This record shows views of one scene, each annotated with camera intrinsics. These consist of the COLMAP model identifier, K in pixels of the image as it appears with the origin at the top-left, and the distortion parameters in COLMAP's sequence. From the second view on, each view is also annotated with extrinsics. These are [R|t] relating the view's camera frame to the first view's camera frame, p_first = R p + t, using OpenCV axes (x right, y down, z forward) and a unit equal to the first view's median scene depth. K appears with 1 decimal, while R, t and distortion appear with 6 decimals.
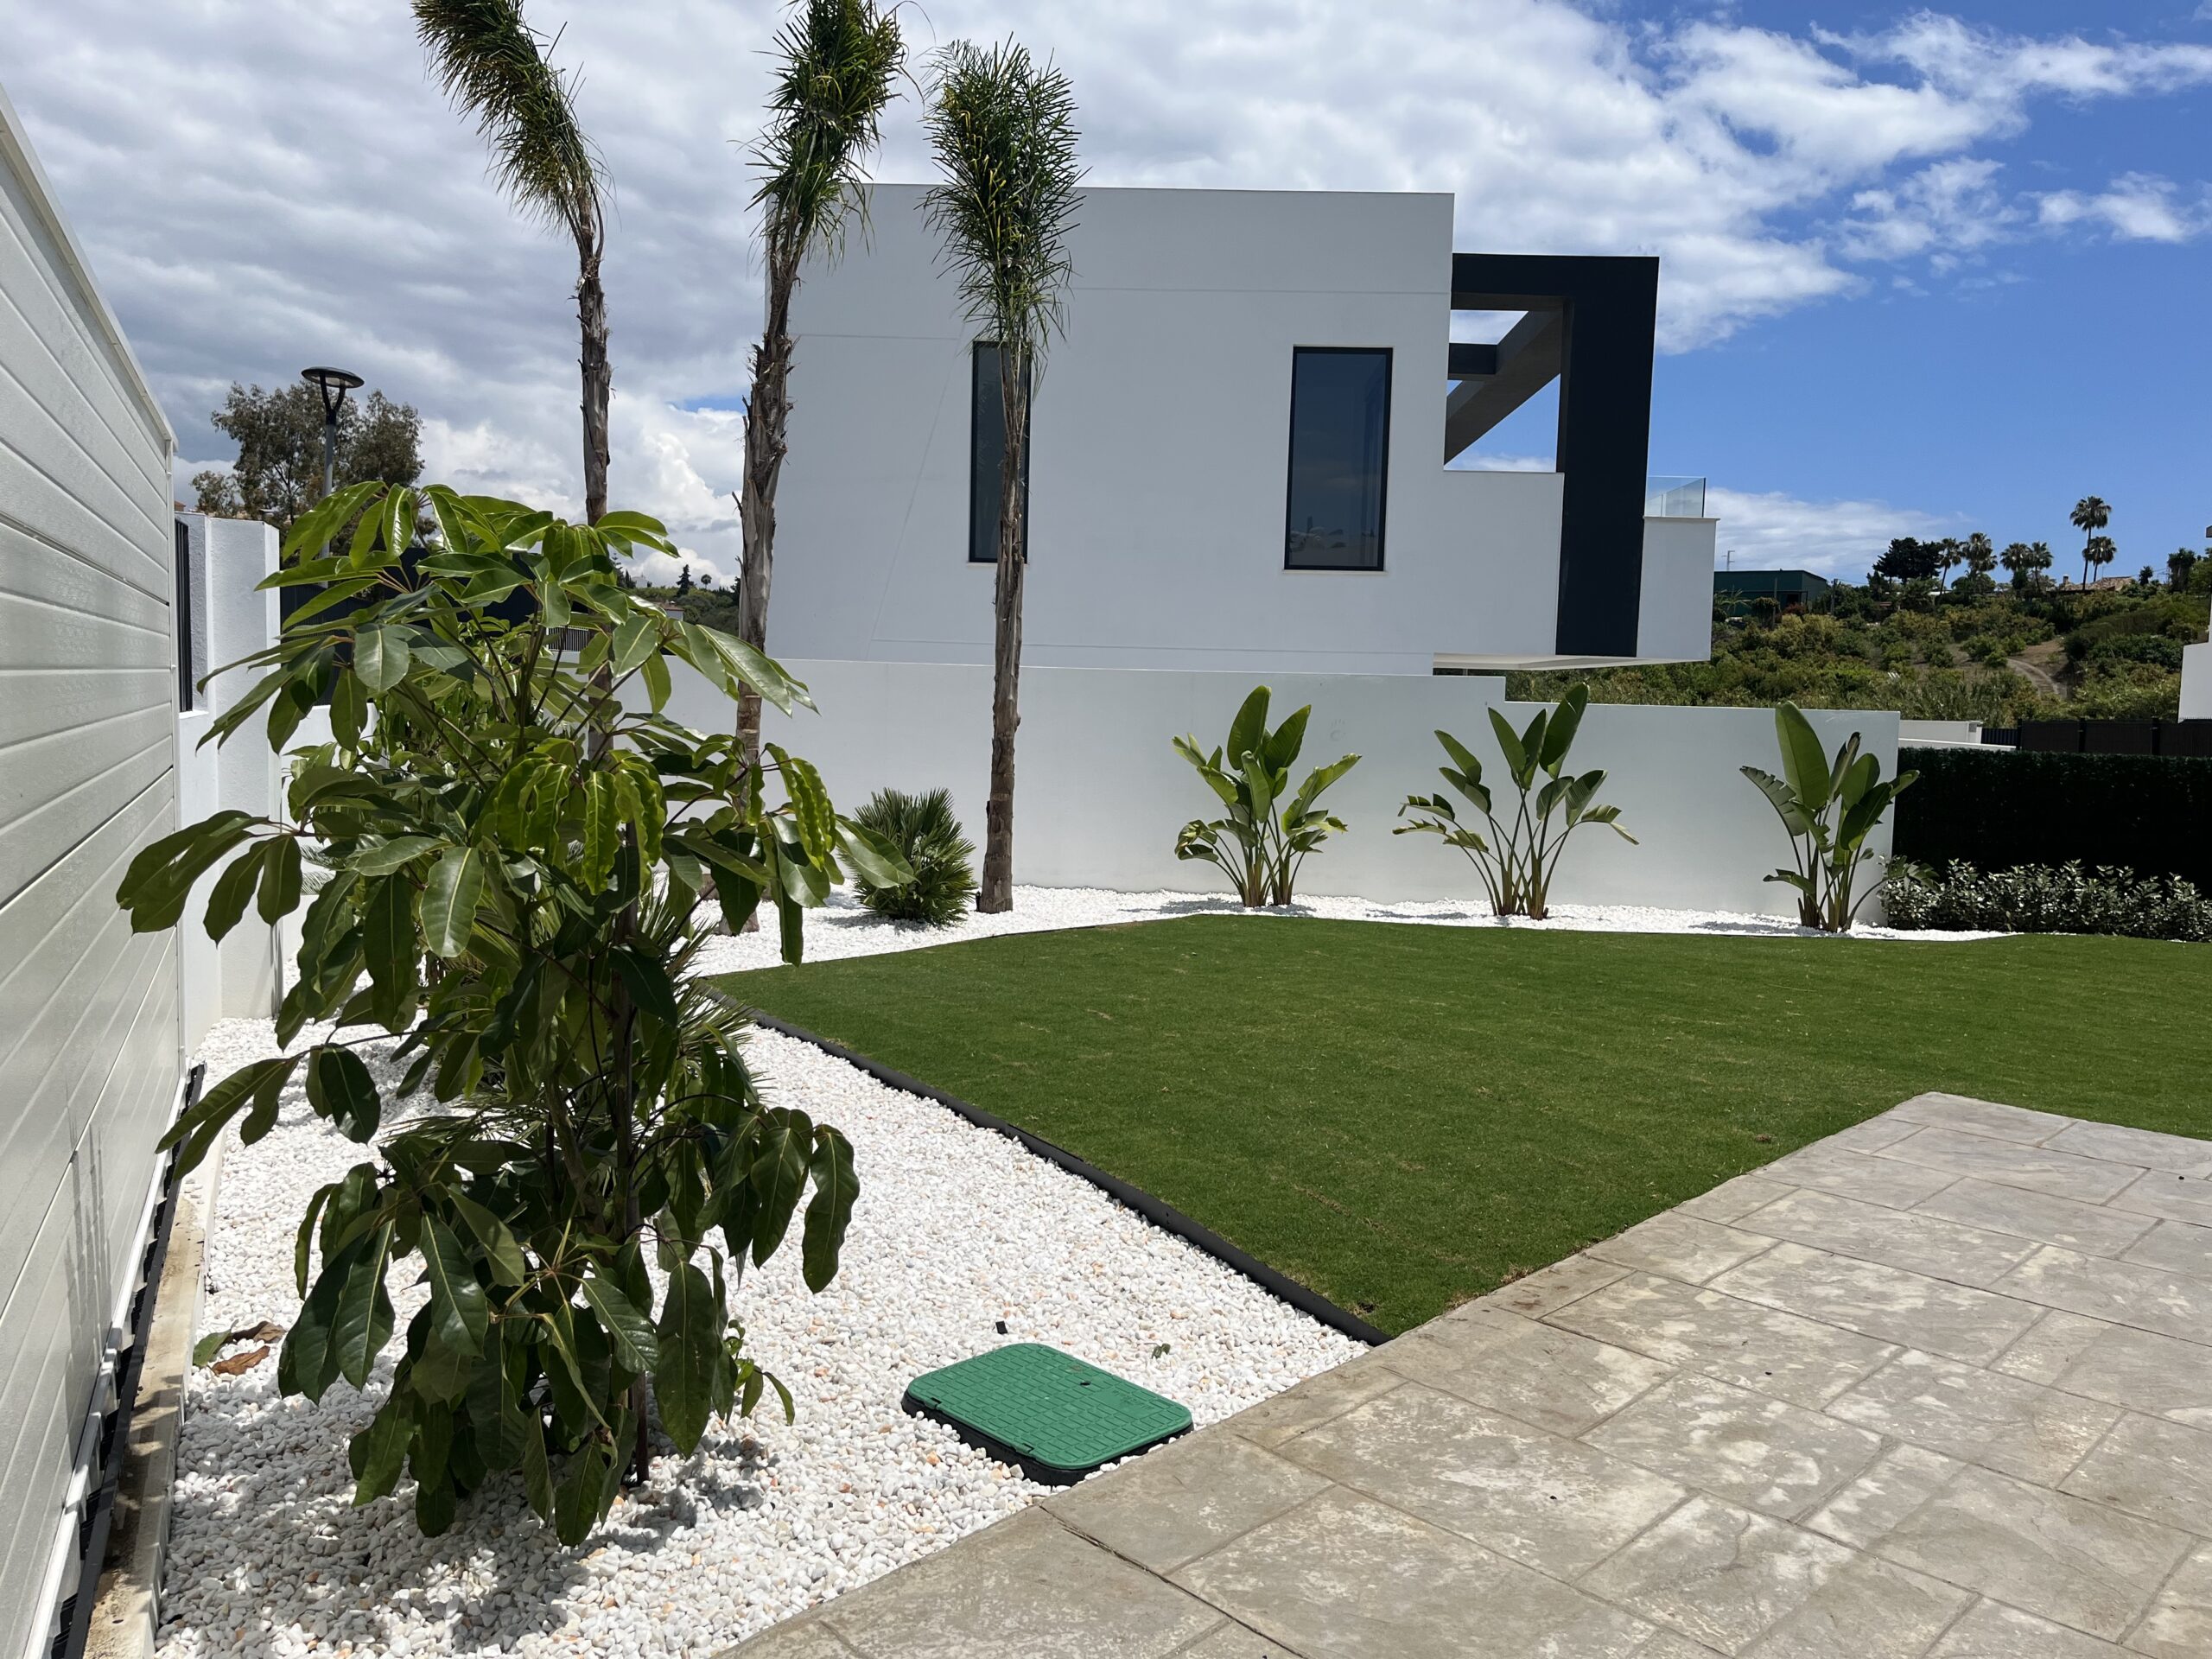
lens RADIAL K [[1644.2, 0, 1106.0], [0, 1644.2, 829.5], [0, 0, 1]] dist [-0.000442, -0.000690]
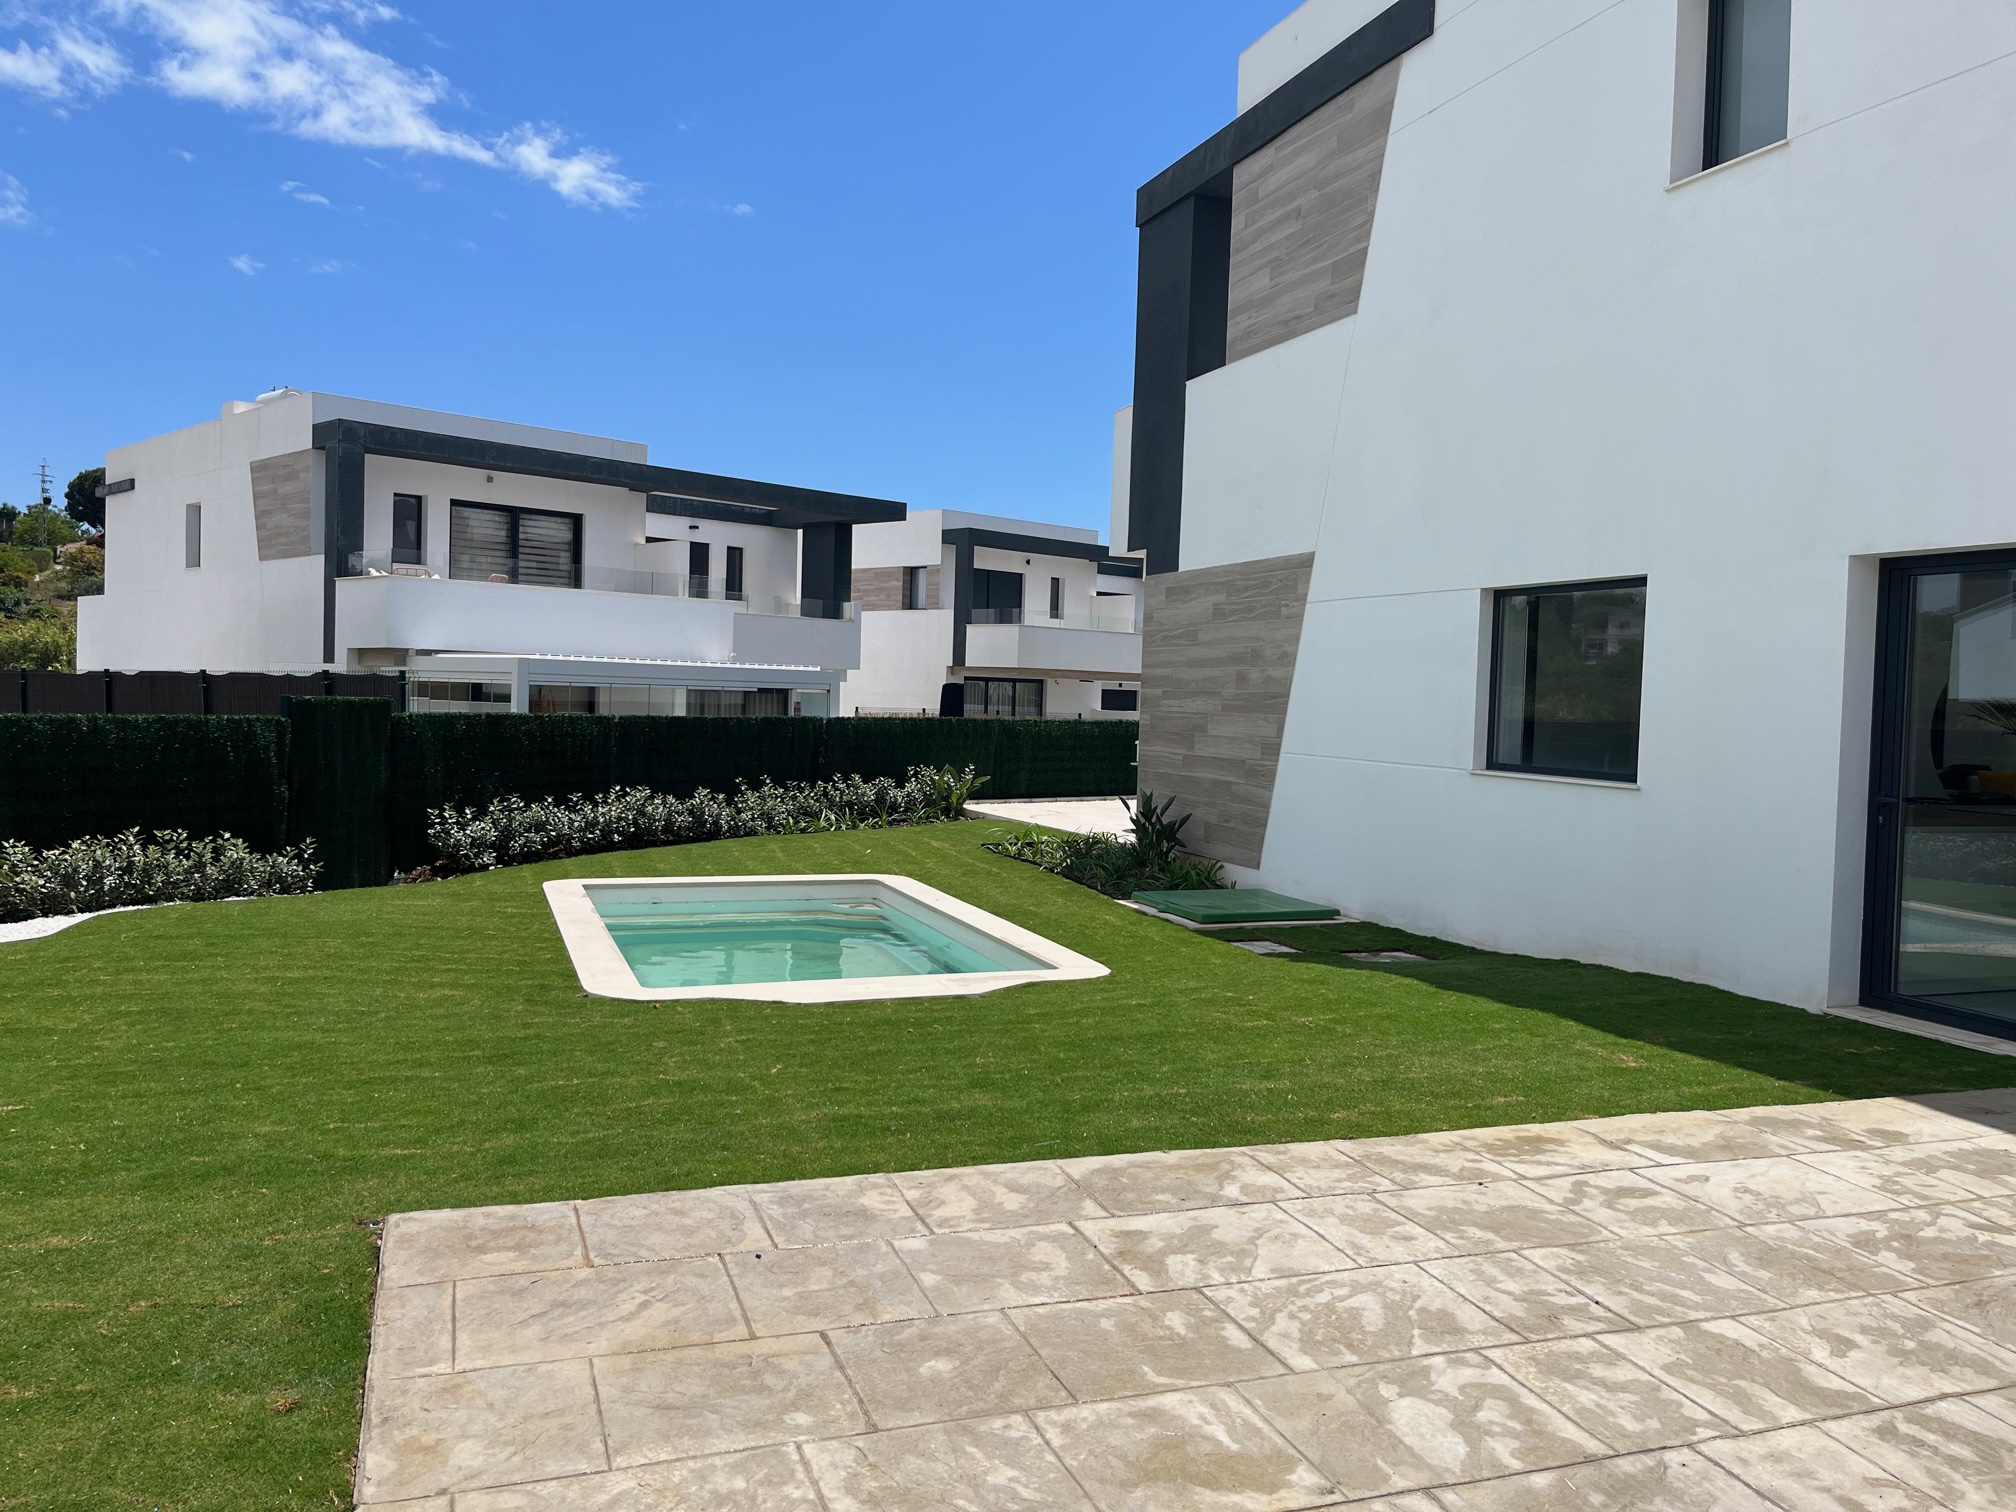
lens RADIAL K [[1562.1, 0, 1008.0], [0, 1562.1, 756.0], [0, 0, 1]] dist [0.004743, -0.000583]
pose [[0.429124, -0.050182, 0.901851, -0.000607], [0.058031, 0.997924, 0.027915, -0.018280], [-0.901380, 0.040356, 0.431145, 0.161637]]
